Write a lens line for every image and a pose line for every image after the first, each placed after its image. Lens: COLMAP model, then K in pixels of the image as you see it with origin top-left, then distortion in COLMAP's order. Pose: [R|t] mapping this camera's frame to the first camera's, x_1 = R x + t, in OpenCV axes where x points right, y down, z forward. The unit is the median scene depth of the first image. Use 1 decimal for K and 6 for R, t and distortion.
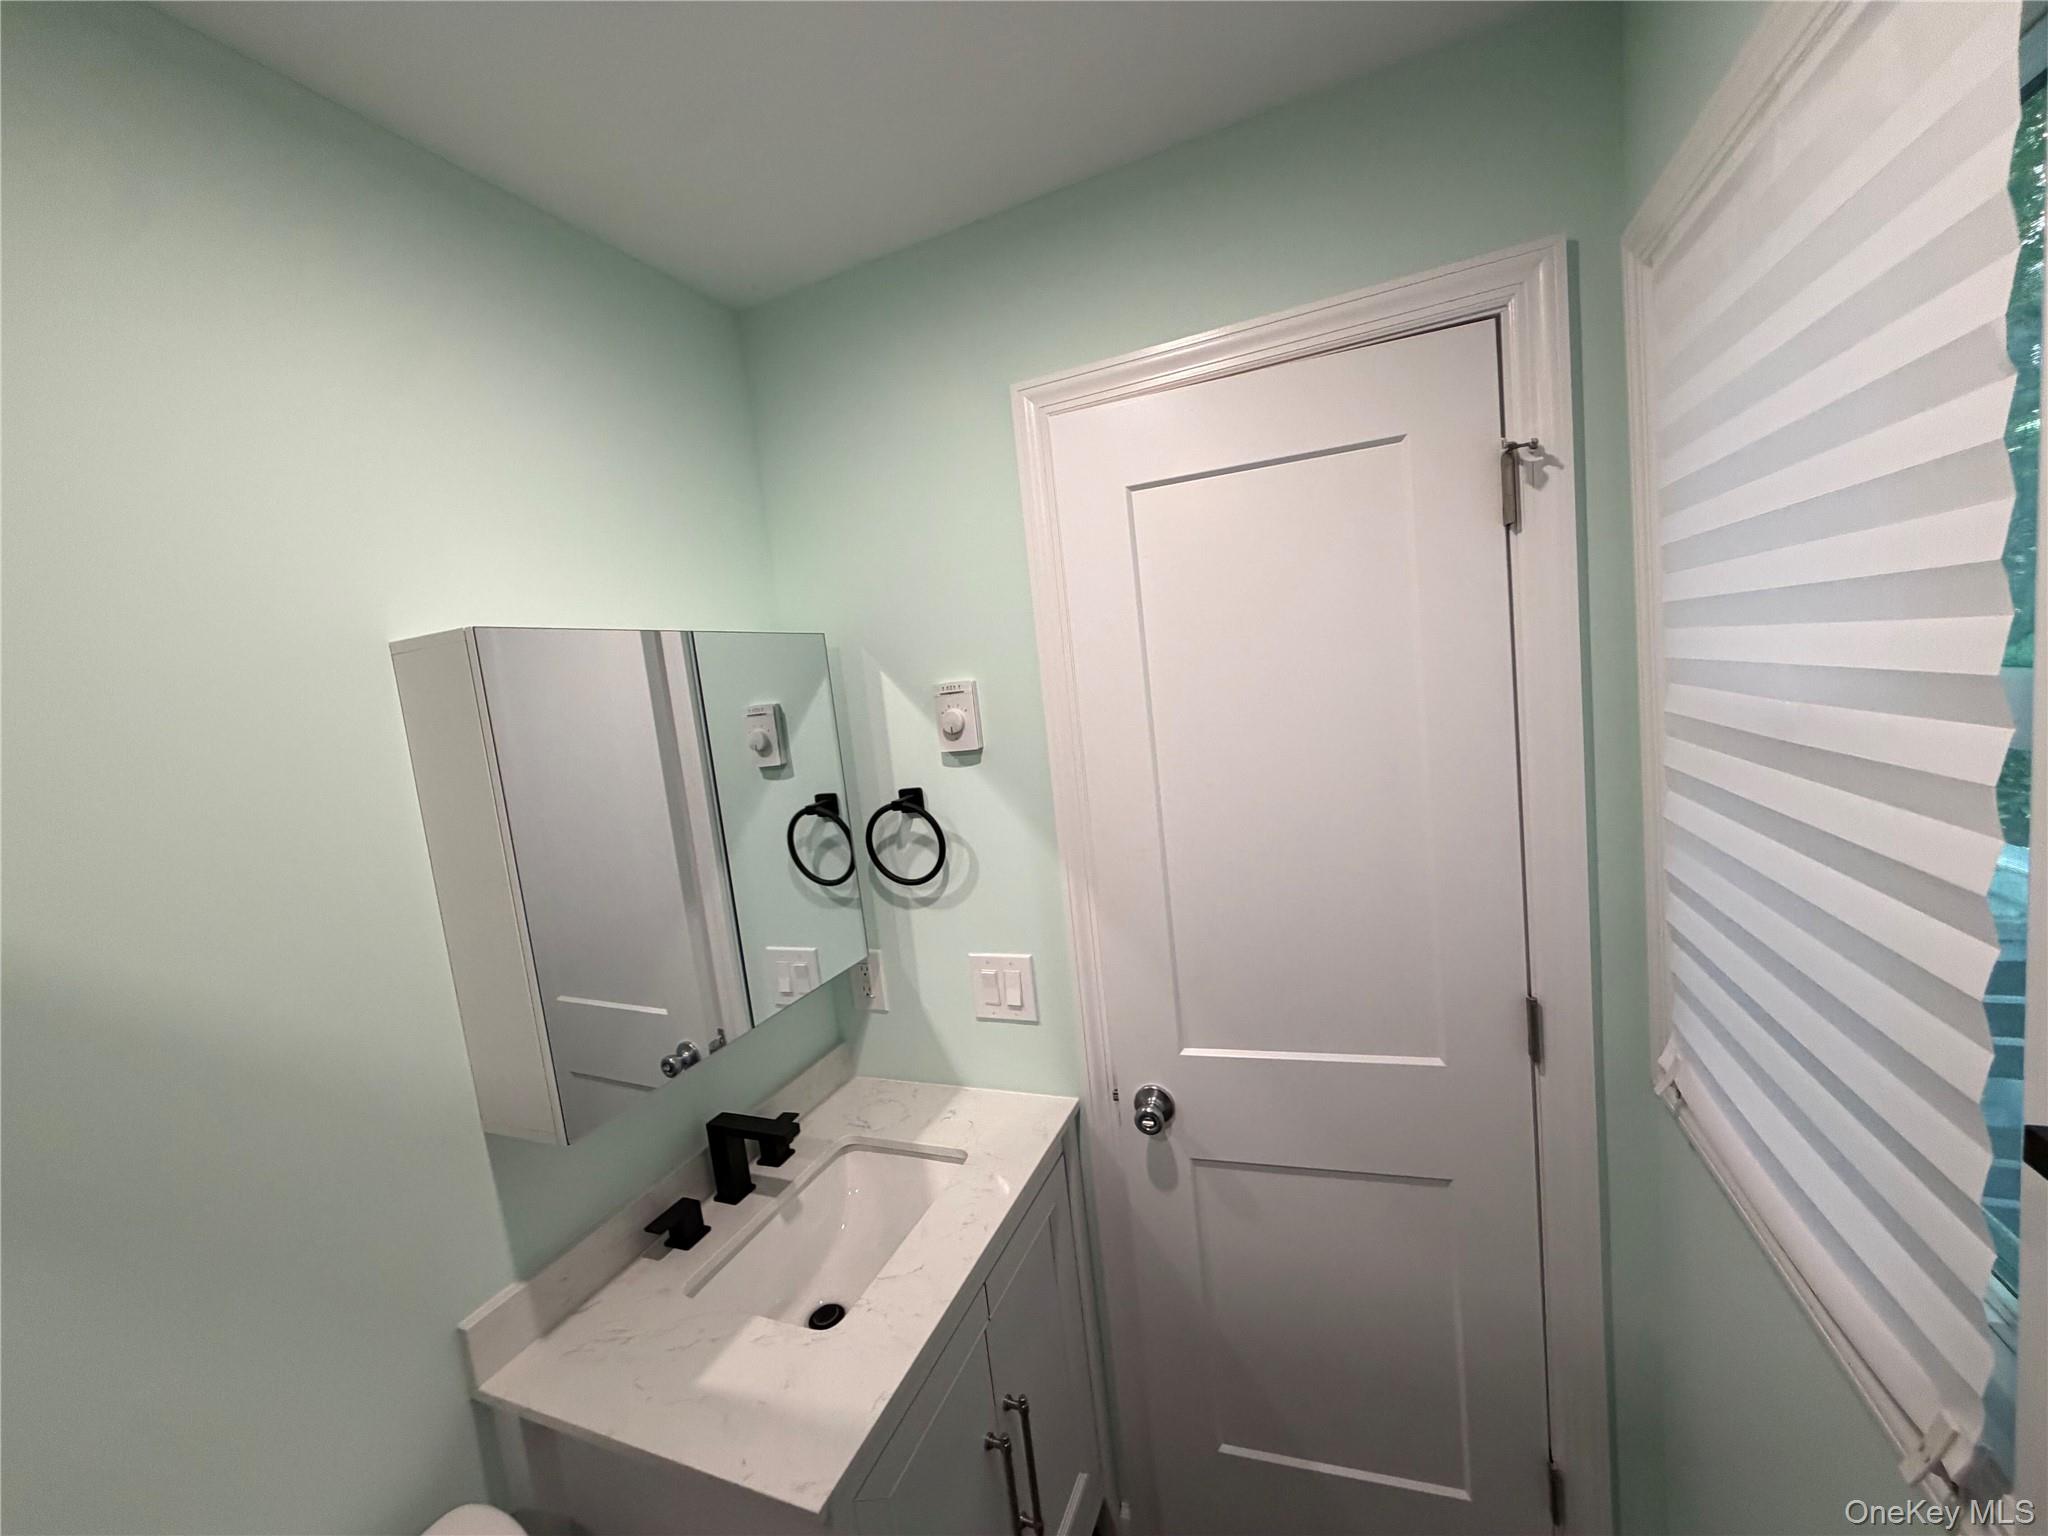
lens RADIAL K [[815.4, 0, 1019.0], [0, 815.4, 769.8], [0, 0, 1]] dist [0.000836, -0.000398]
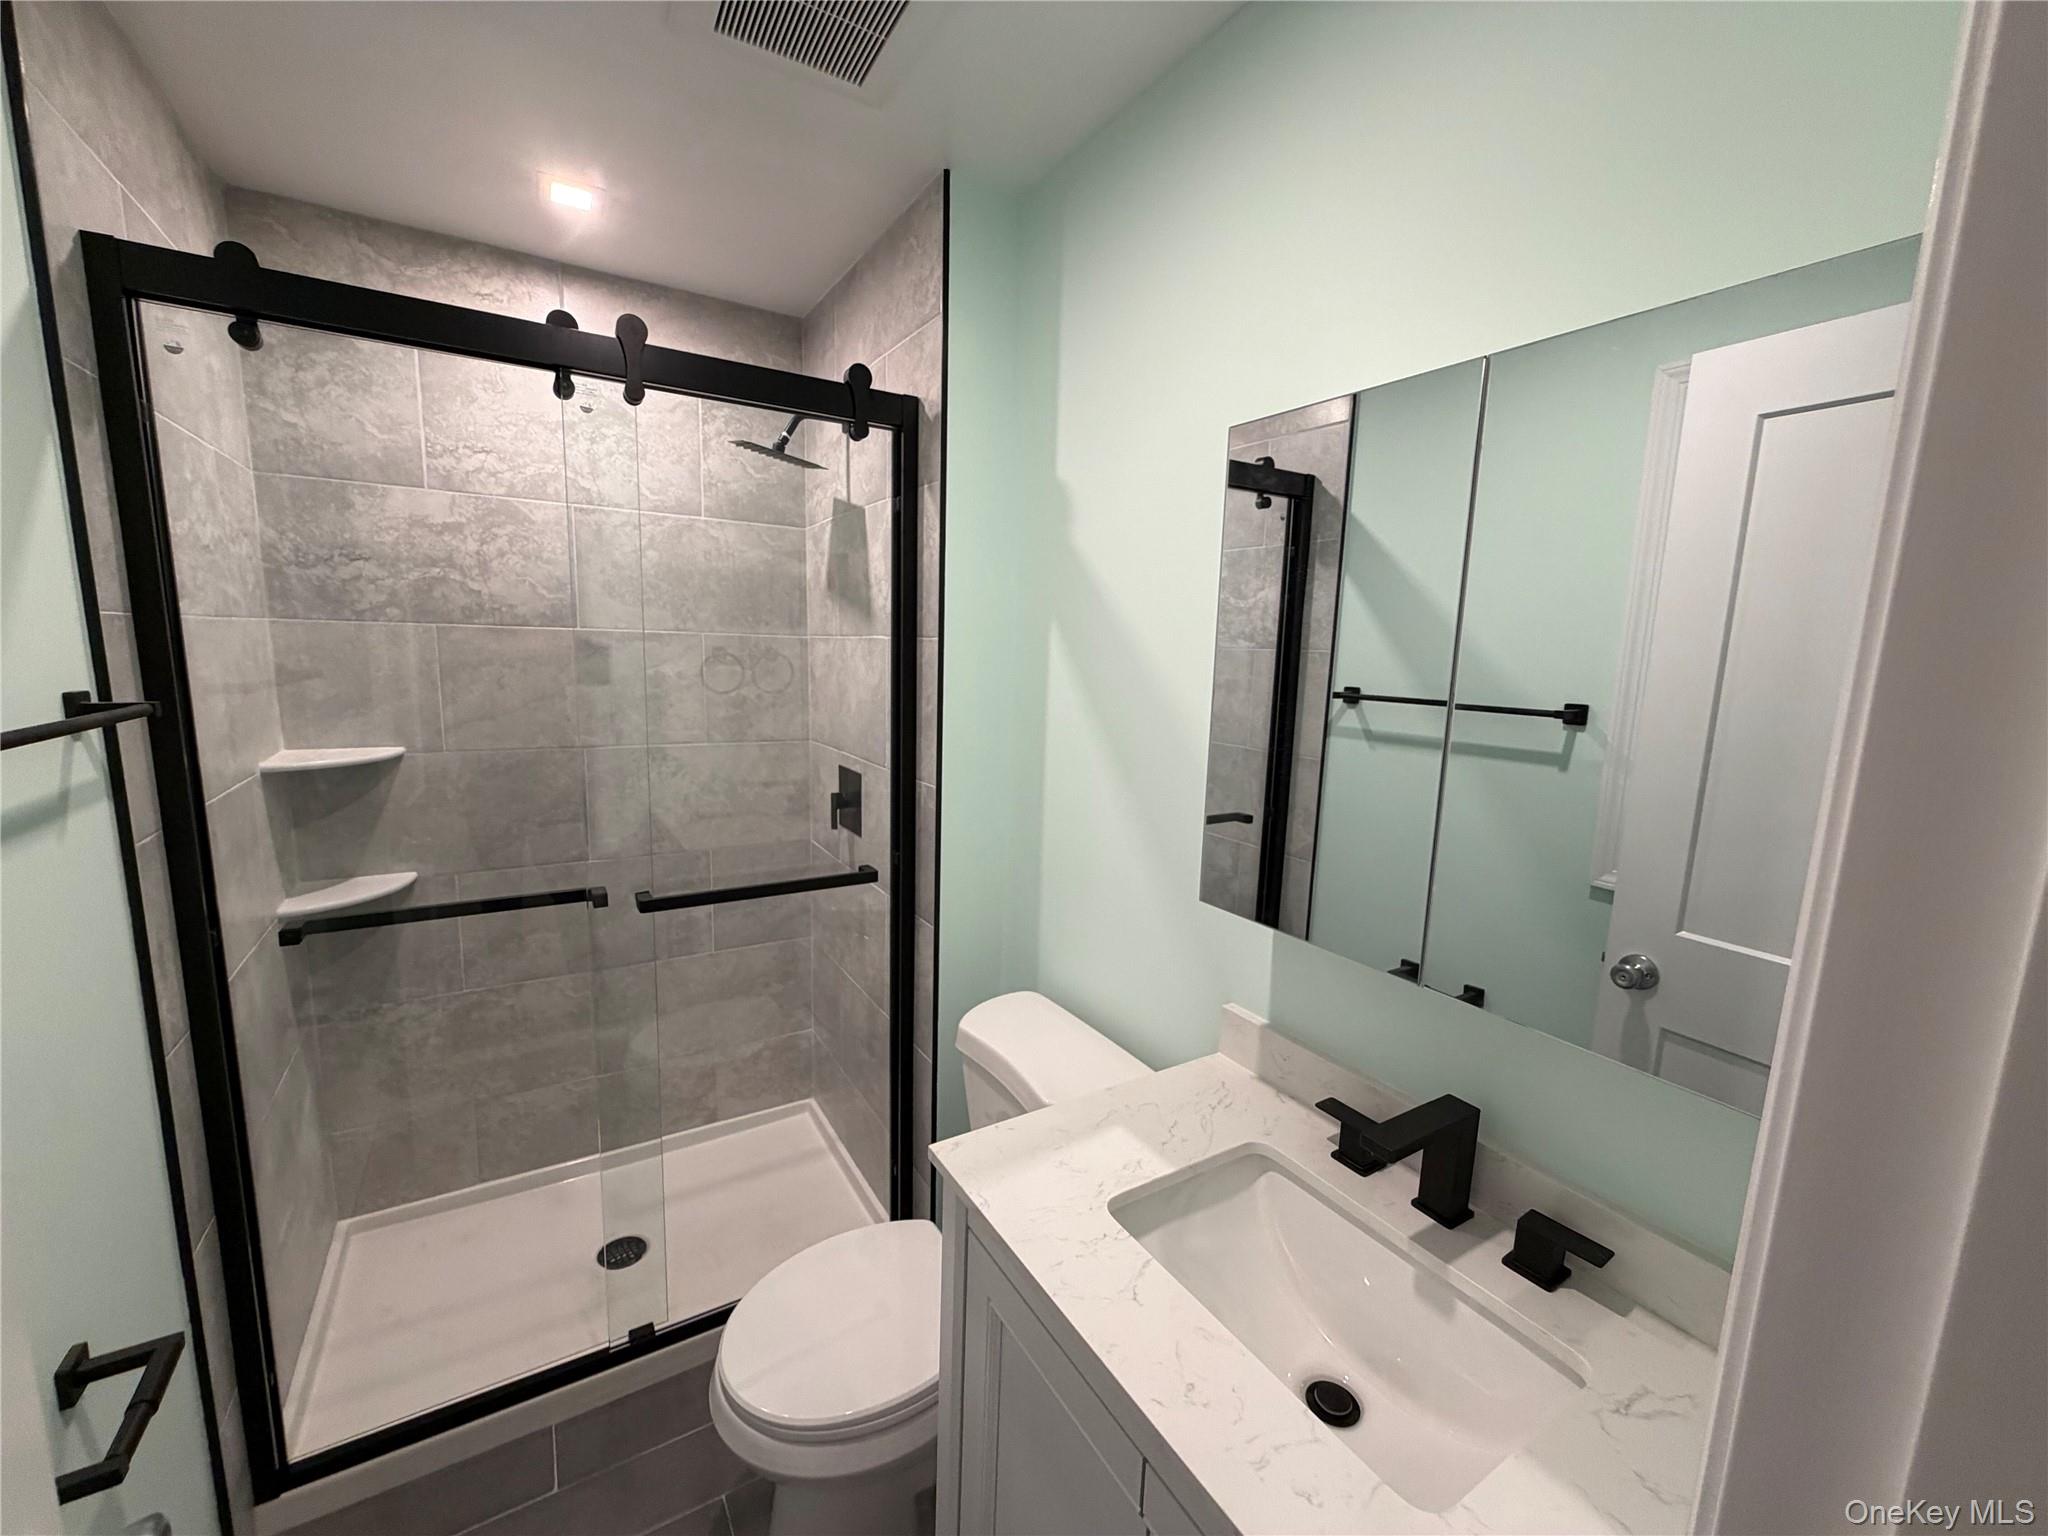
lens RADIAL K [[815.4, 0, 1019.0], [0, 815.4, 769.8], [0, 0, 1]] dist [0.000836, -0.000398]
pose [[-0.580131, 0.215020, -0.785630, 0.343023], [-0.050050, 0.953295, 0.297866, -0.030550], [0.812984, 0.212122, -0.542274, 1.043804]]
